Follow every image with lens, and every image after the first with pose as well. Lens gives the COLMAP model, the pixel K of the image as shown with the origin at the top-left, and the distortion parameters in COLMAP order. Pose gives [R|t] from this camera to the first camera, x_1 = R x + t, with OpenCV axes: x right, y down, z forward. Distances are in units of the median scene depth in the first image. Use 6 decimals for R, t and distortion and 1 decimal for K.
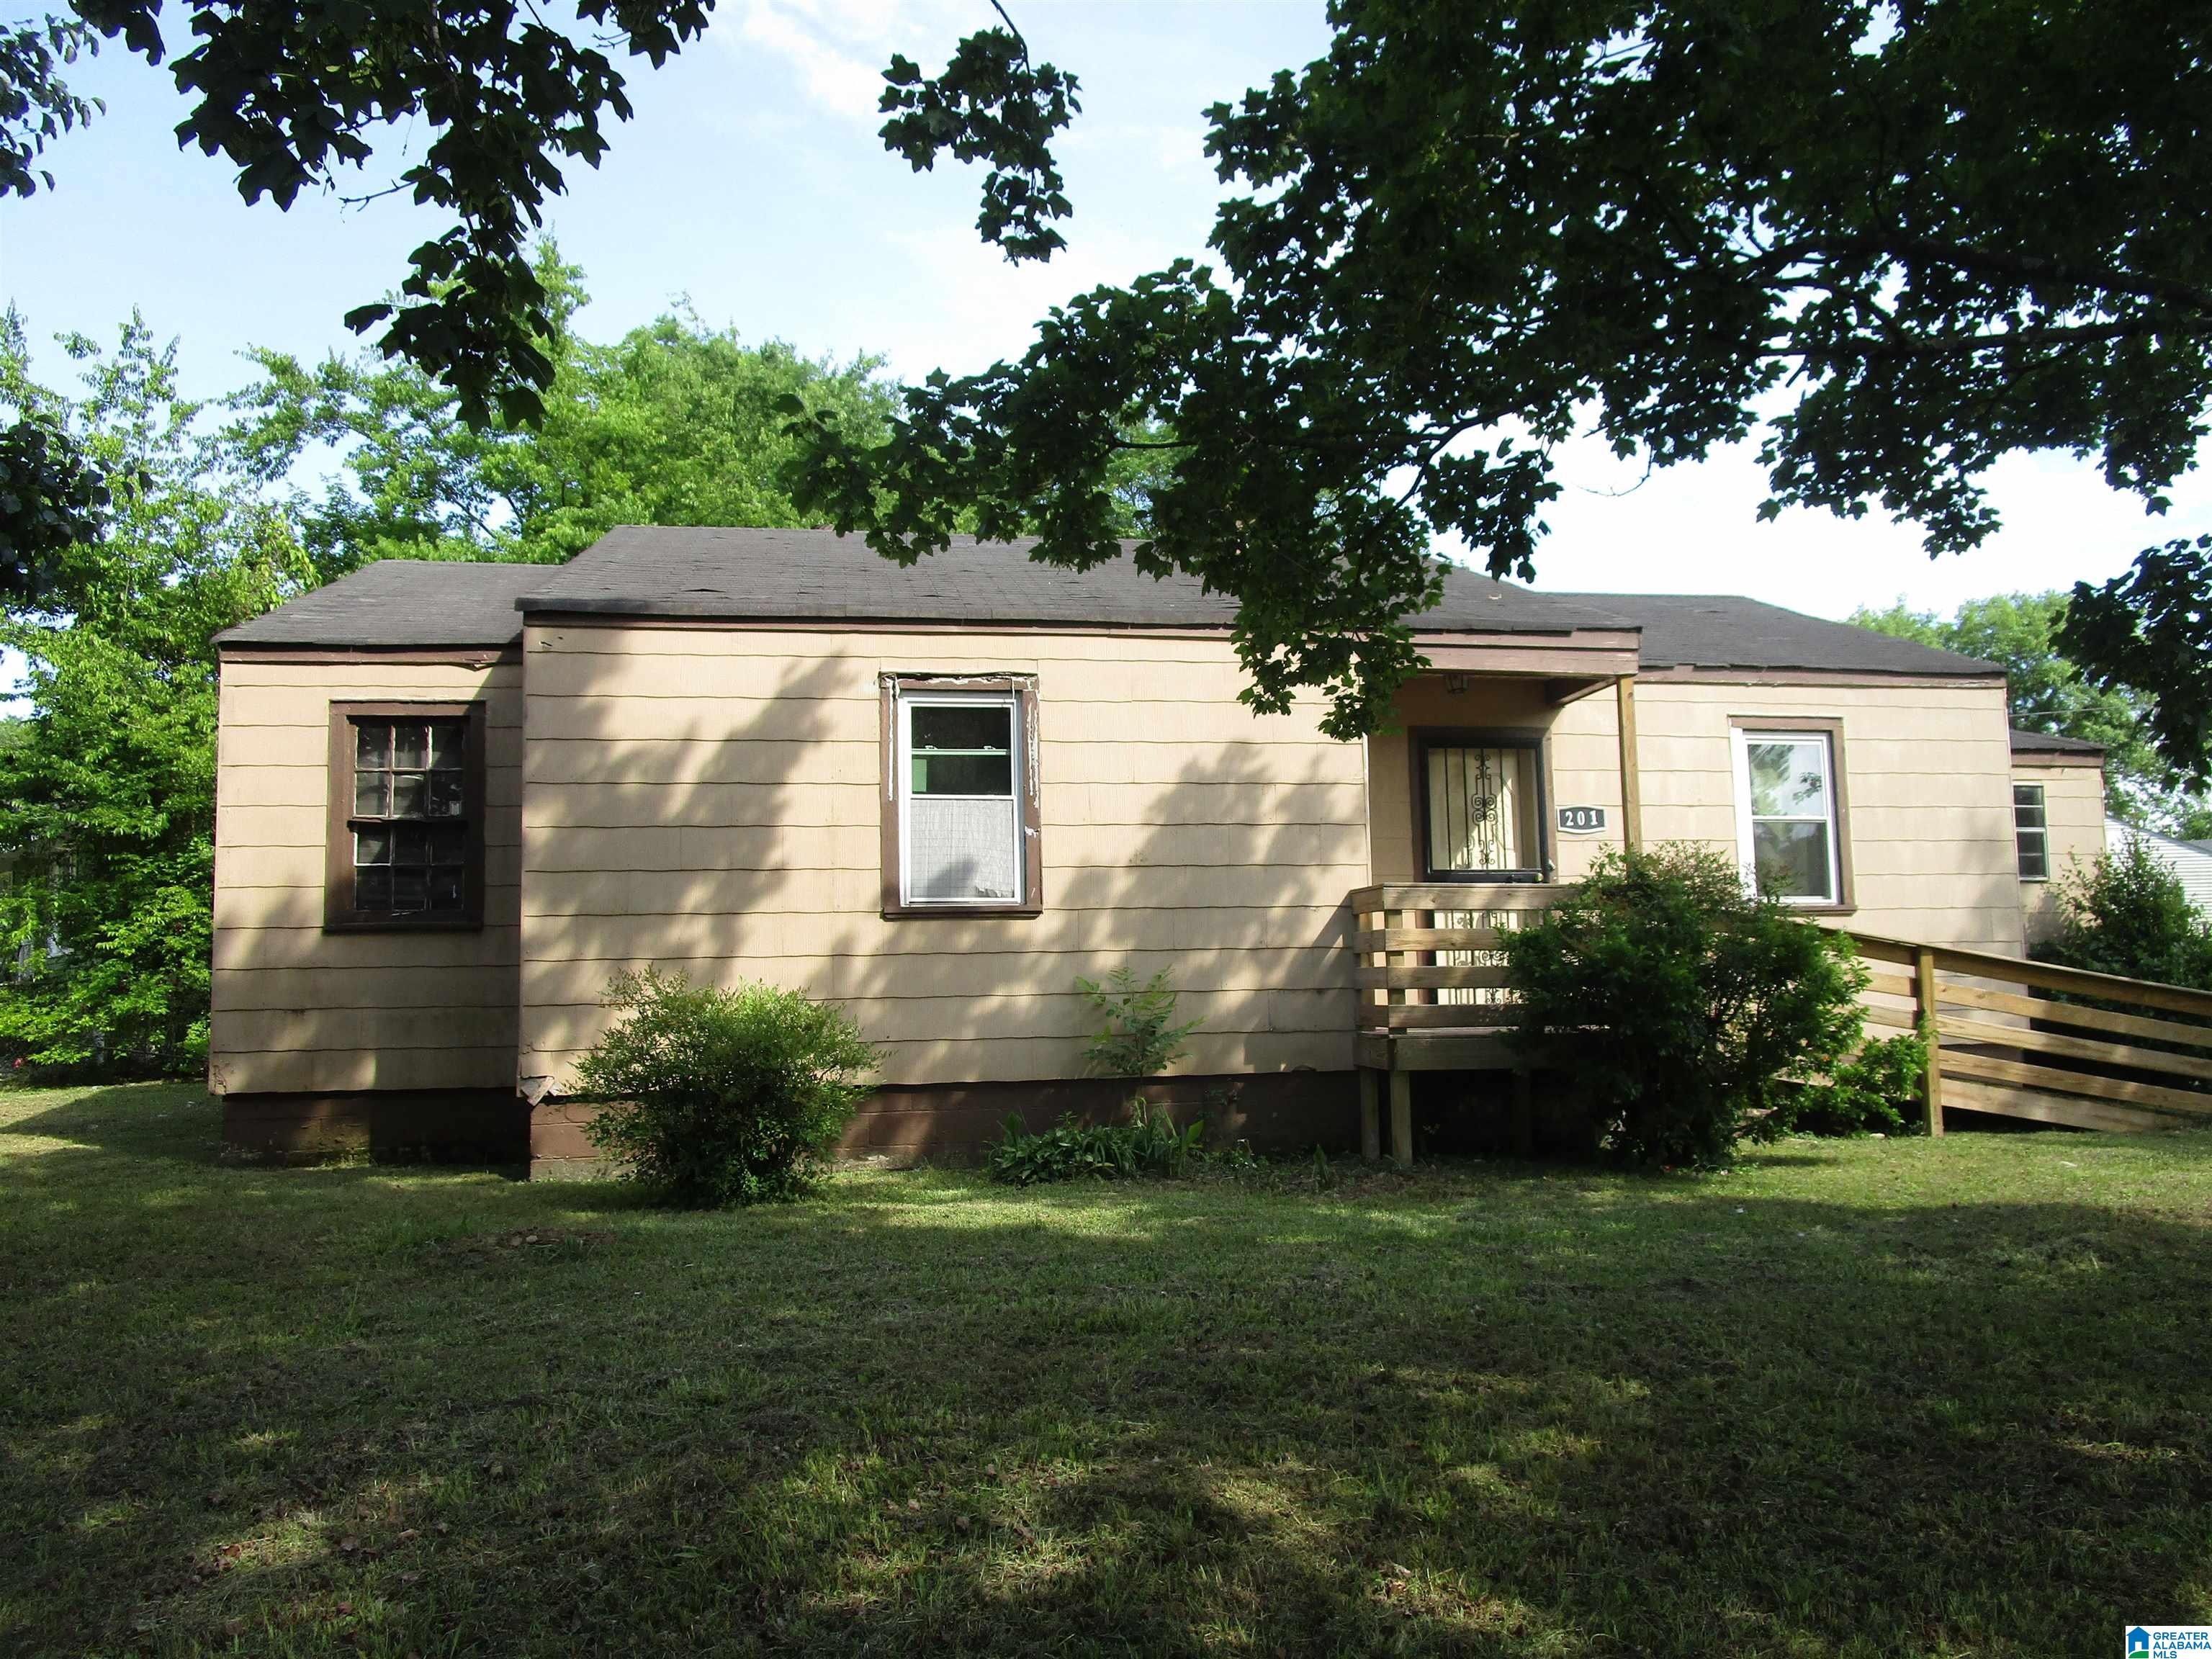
lens RADIAL K [[1603.8, 0, 1098.0], [0, 1603.8, 835.8], [0, 0, 1]] dist [-0.032711, -0.005416]
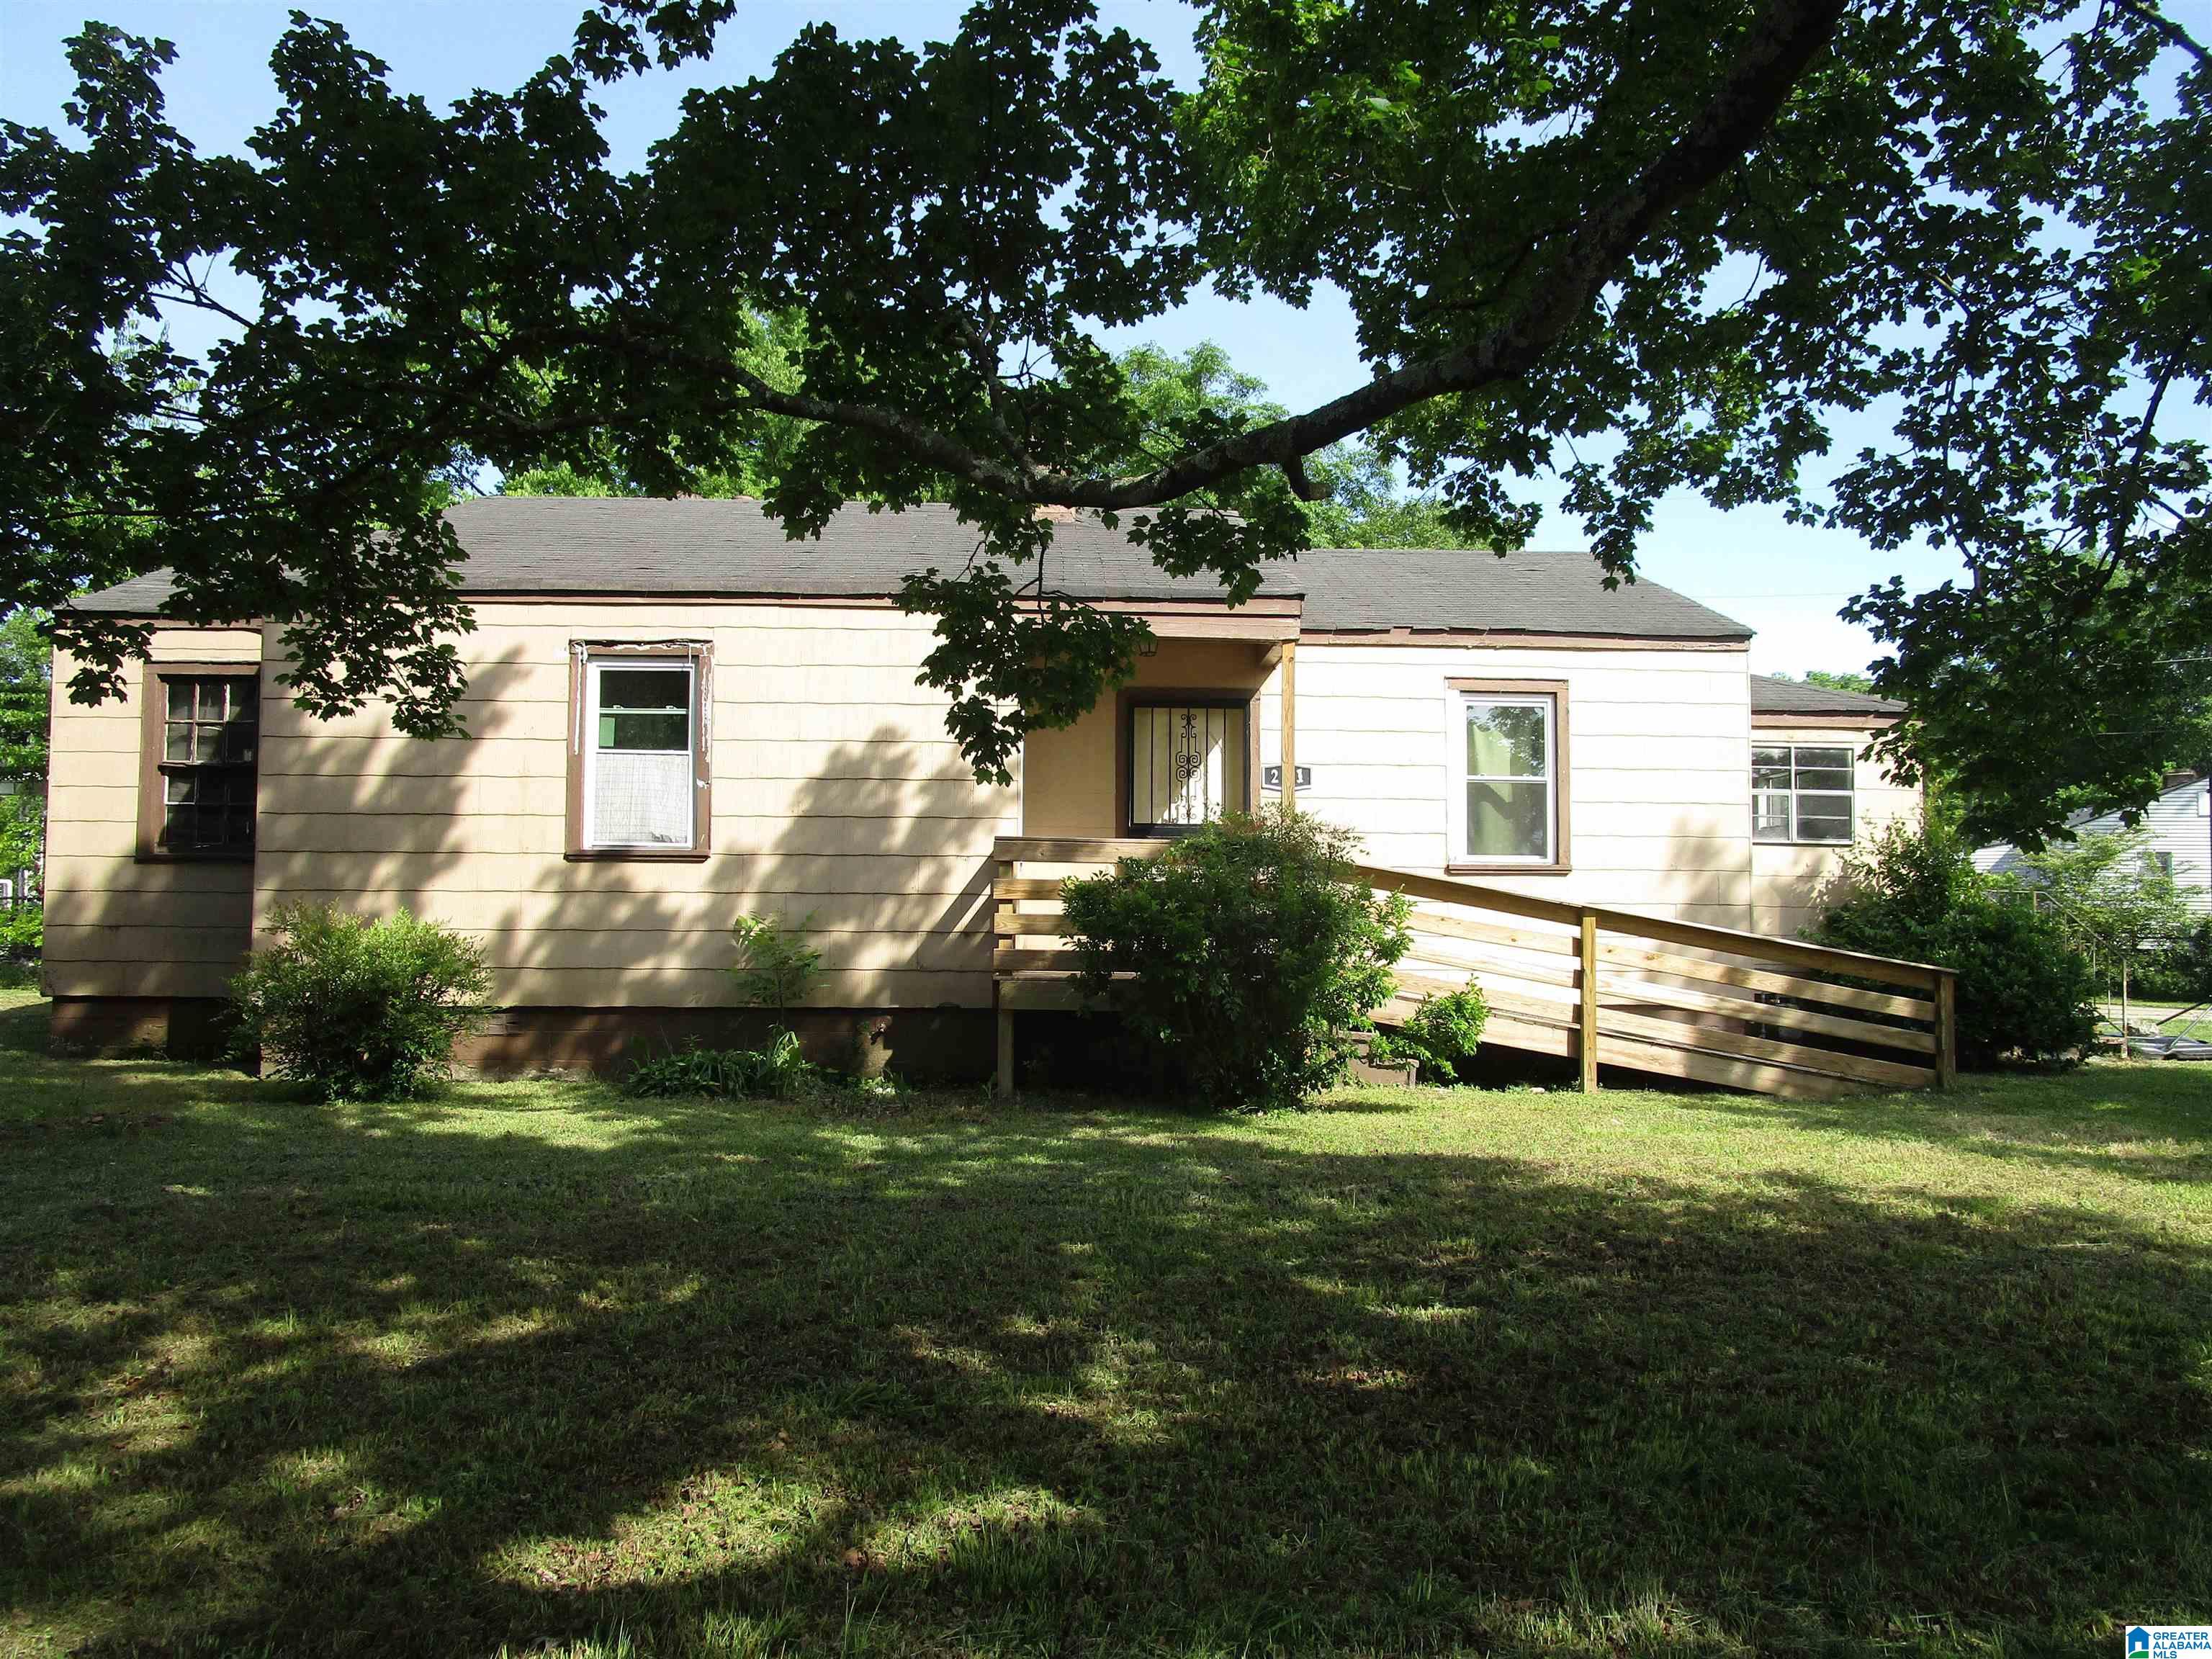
lens RADIAL K [[1603.8, 0, 1109.3], [0, 1603.8, 836.7], [0, 0, 1]] dist [-0.032711, -0.005416]
pose [[0.991980, 0.019114, -0.124941, 0.358699], [-0.013879, 0.998994, 0.042644, -0.016297], [0.125631, -0.040568, 0.991247, -0.059117]]
